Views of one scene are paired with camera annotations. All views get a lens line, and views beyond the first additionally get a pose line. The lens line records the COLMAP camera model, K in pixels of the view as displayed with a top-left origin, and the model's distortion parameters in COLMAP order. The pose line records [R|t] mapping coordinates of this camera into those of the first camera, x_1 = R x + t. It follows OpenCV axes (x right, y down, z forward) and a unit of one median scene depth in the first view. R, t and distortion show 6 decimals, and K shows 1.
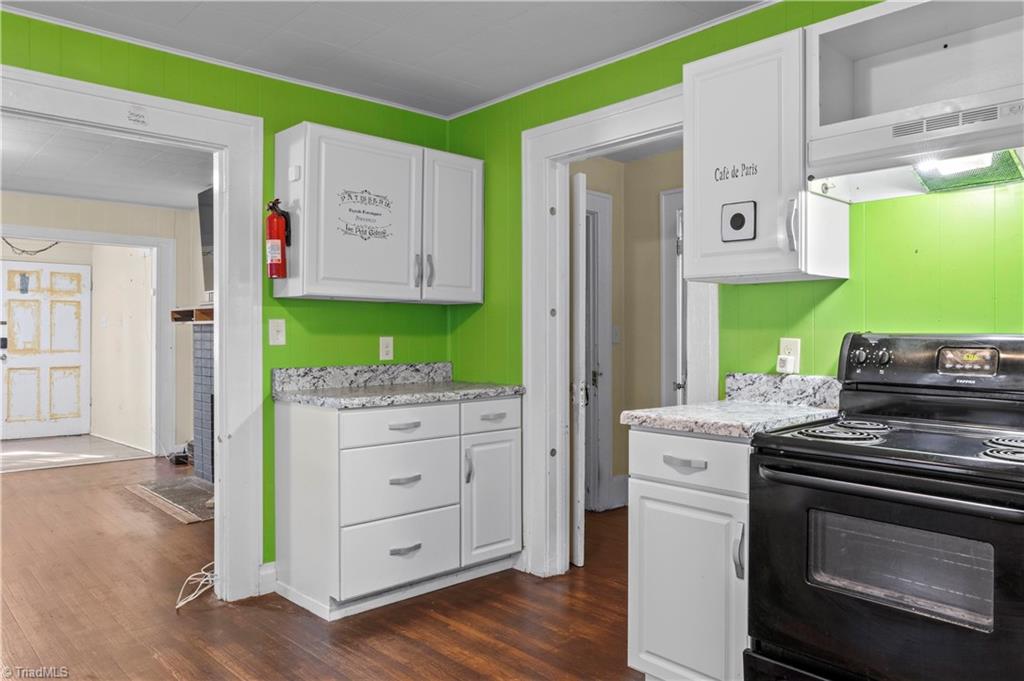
lens RADIAL K [[710.4, 0, 515.7], [0, 710.4, 333.1], [0, 0, 1]] dist [-0.016491, 0.003231]
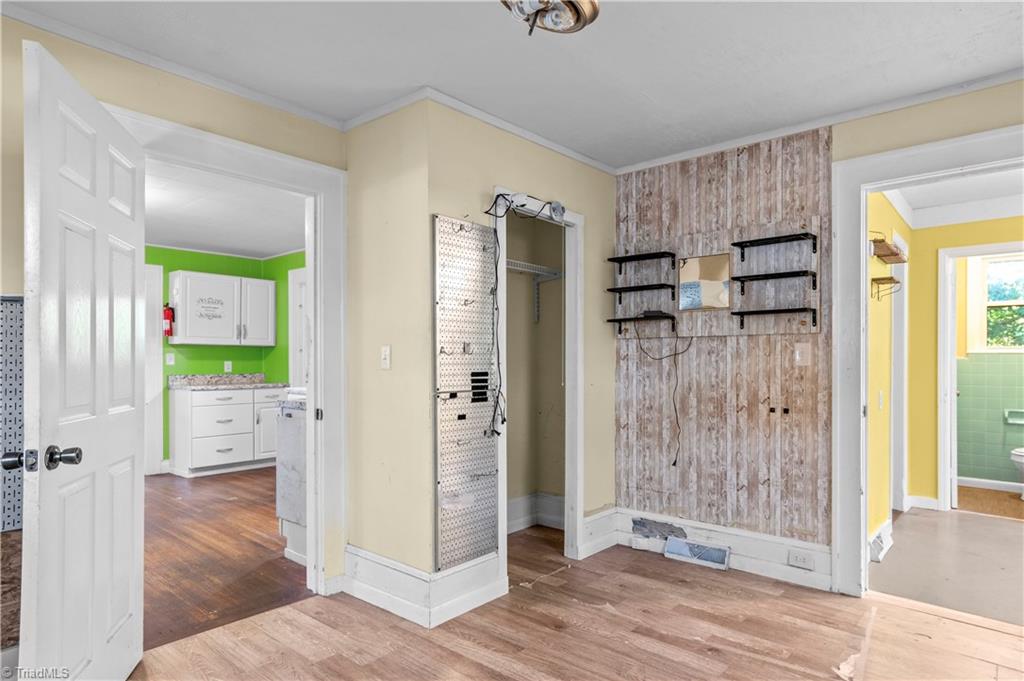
lens RADIAL K [[580.1, 0, 527.5], [0, 580.1, 359.9], [0, 0, 1]] dist [0.004150, -0.003688]
pose [[0.994898, -0.001385, 0.100872, 0.882480], [0.001167, 0.999997, 0.002216, -0.002982], [-0.100875, -0.002087, 0.994897, -1.393224]]
